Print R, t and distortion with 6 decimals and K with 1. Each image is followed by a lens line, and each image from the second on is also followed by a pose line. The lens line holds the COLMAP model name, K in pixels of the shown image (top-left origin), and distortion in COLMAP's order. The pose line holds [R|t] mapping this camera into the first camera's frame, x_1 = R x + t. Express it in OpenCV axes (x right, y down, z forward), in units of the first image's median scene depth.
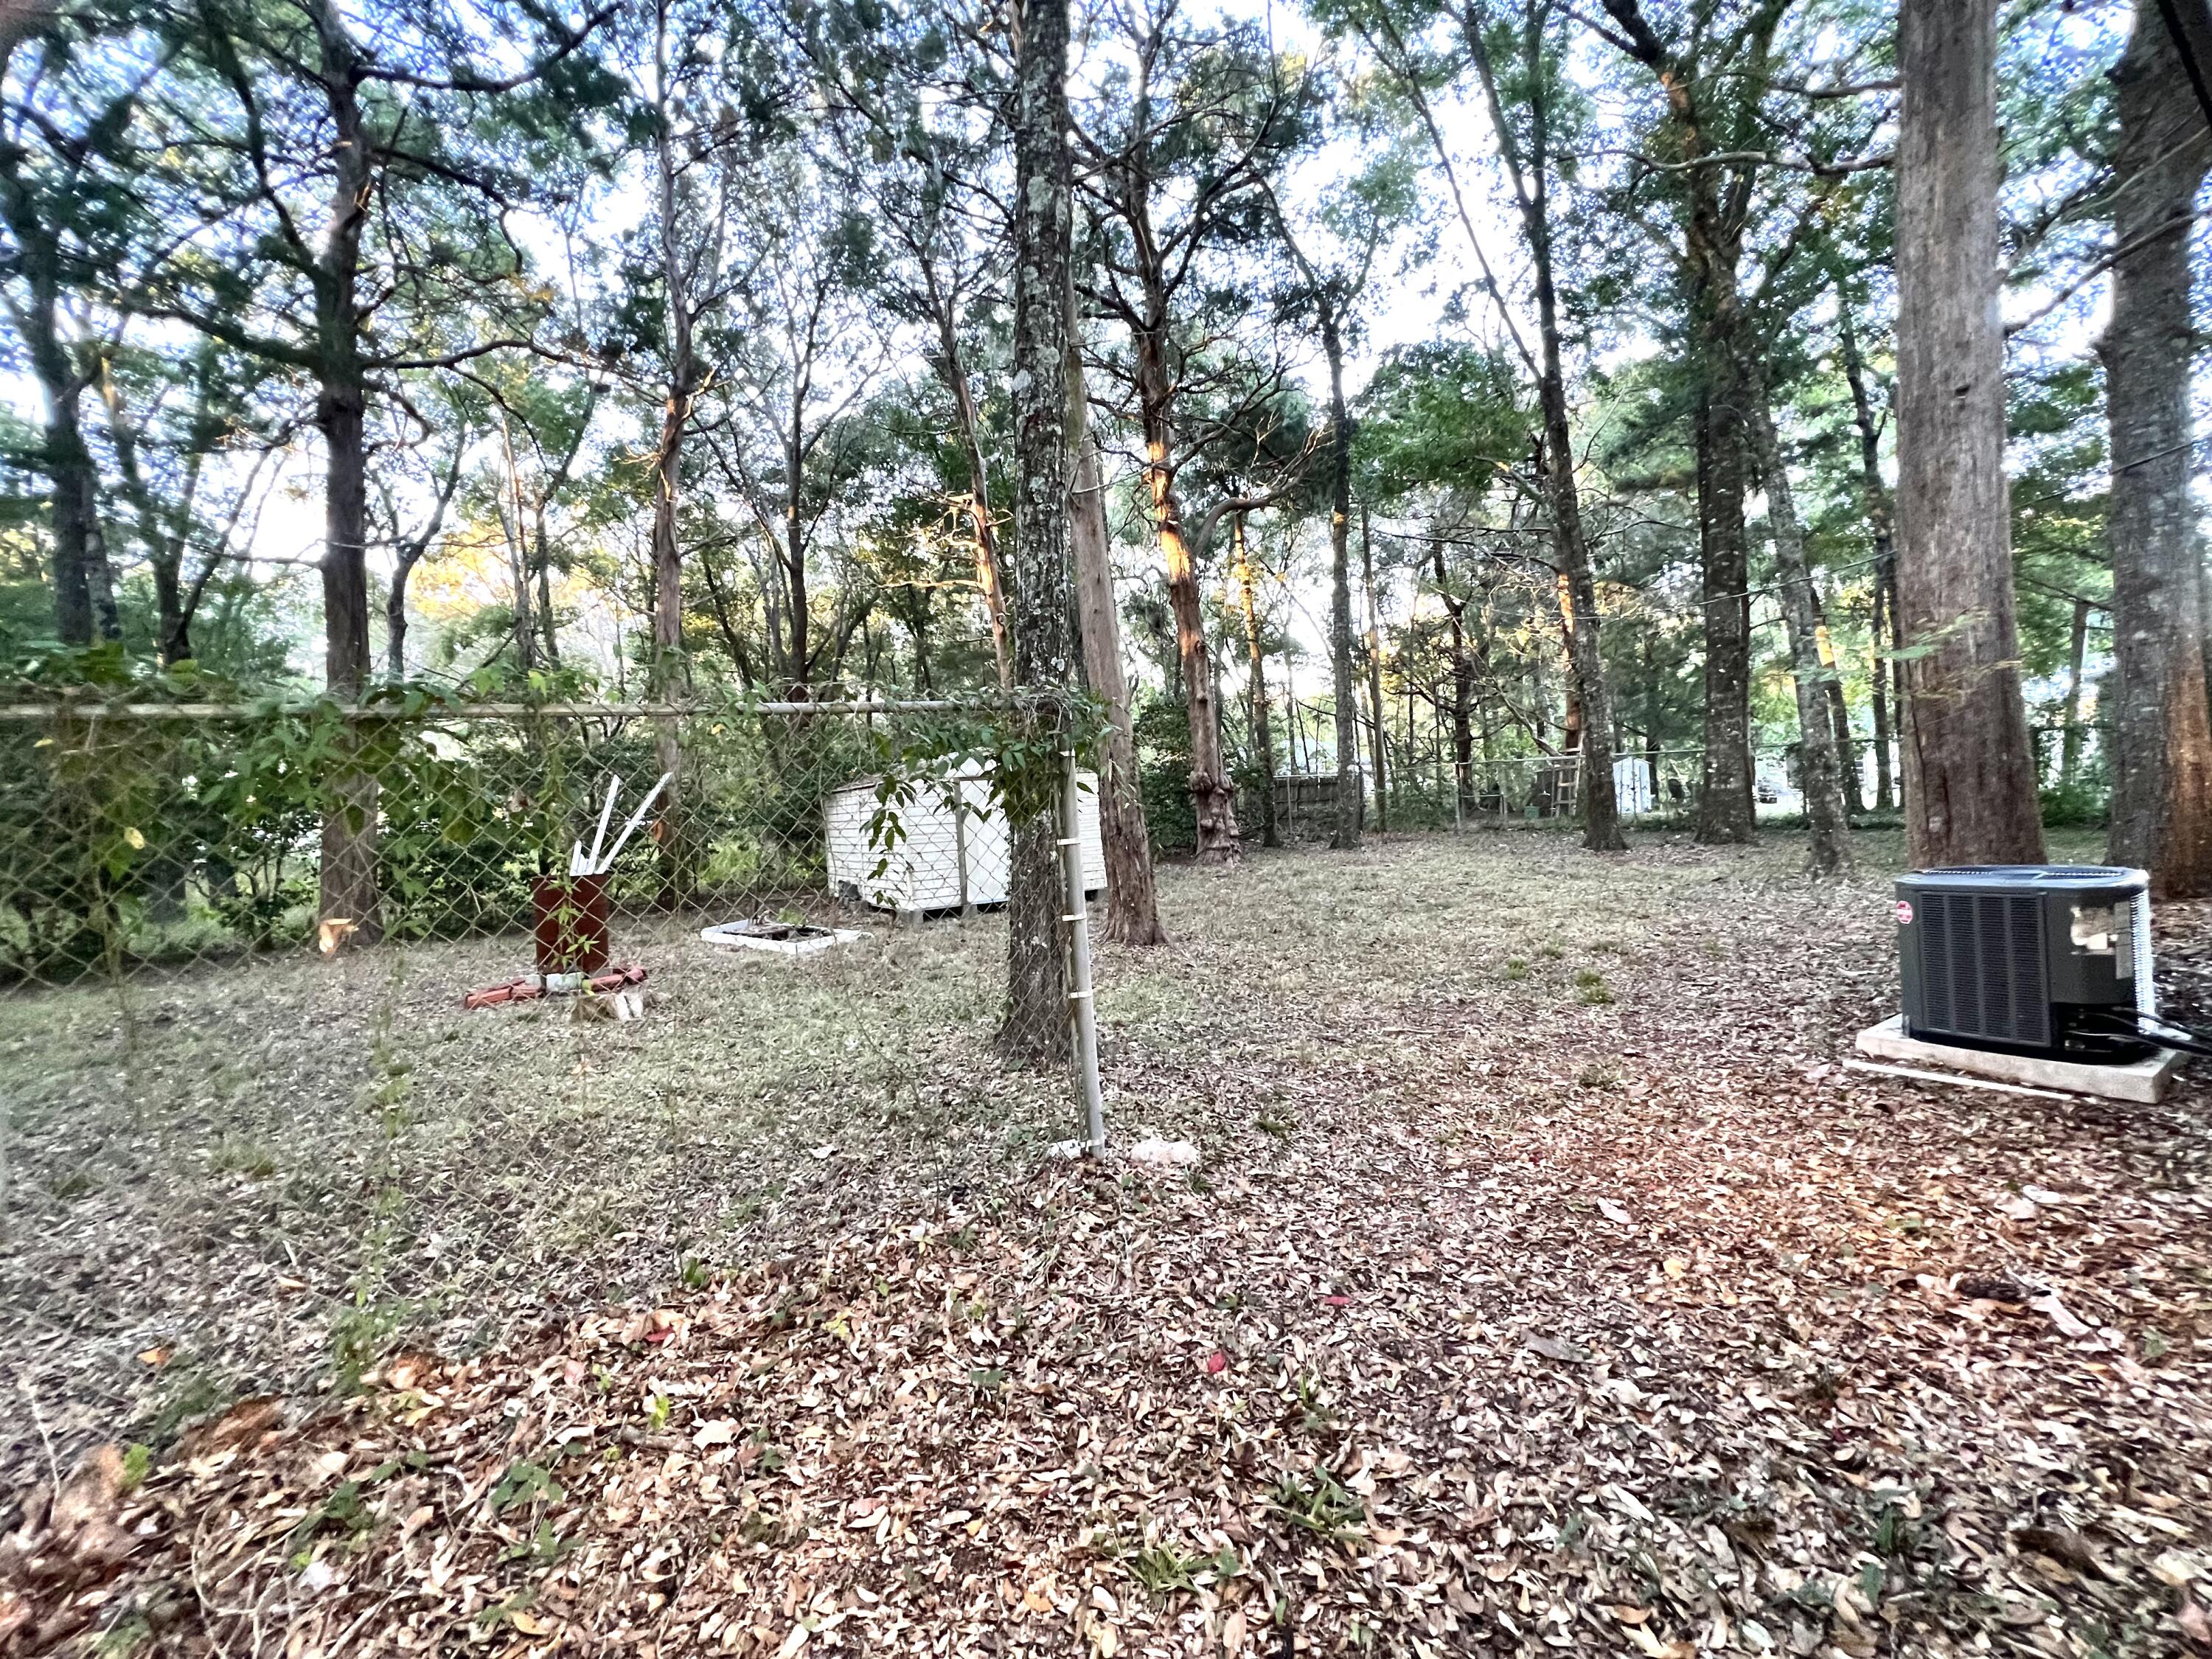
lens RADIAL K [[884.7, 0, 1103.1], [0, 884.7, 822.3], [0, 0, 1]] dist [-0.001835, 0.000776]
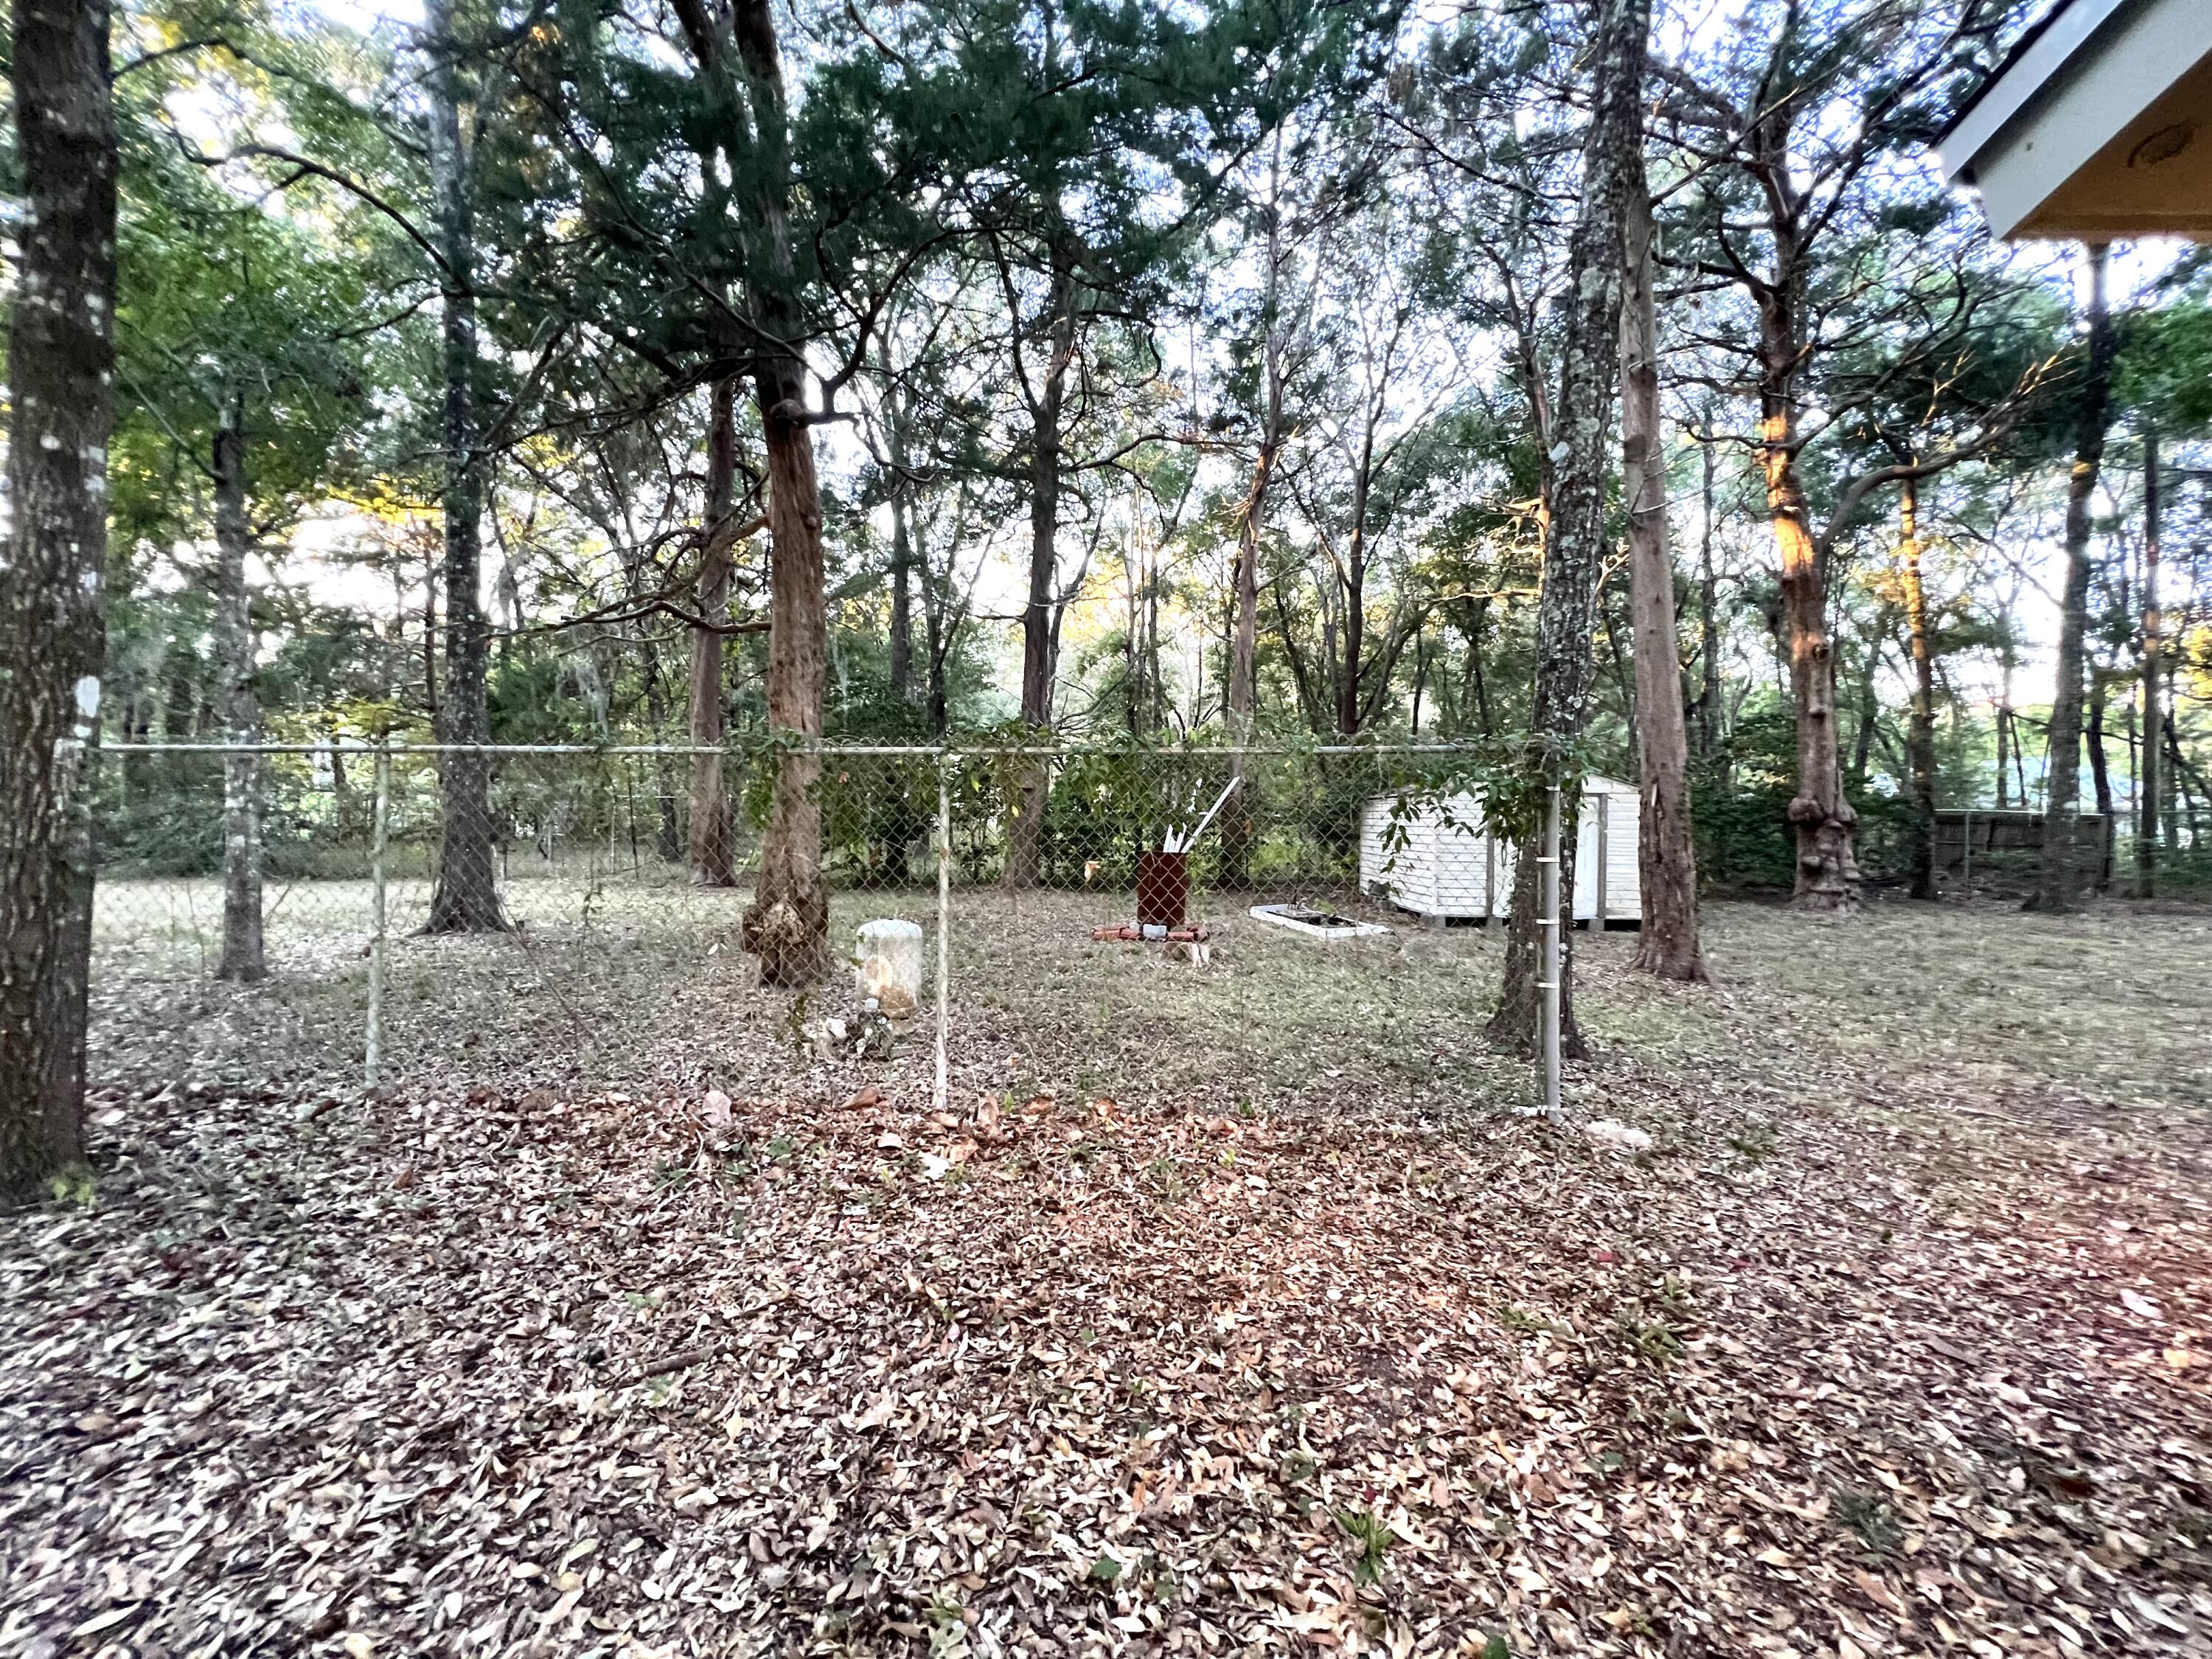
lens RADIAL K [[884.7, 0, 1104.3], [0, 884.7, 828.5], [0, 0, 1]] dist [-0.001835, 0.000776]
pose [[0.827795, 0.077469, -0.555656, 0.037953], [-0.075267, 0.996802, 0.026844, -0.002336], [0.555959, 0.019601, 0.830979, -0.106134]]
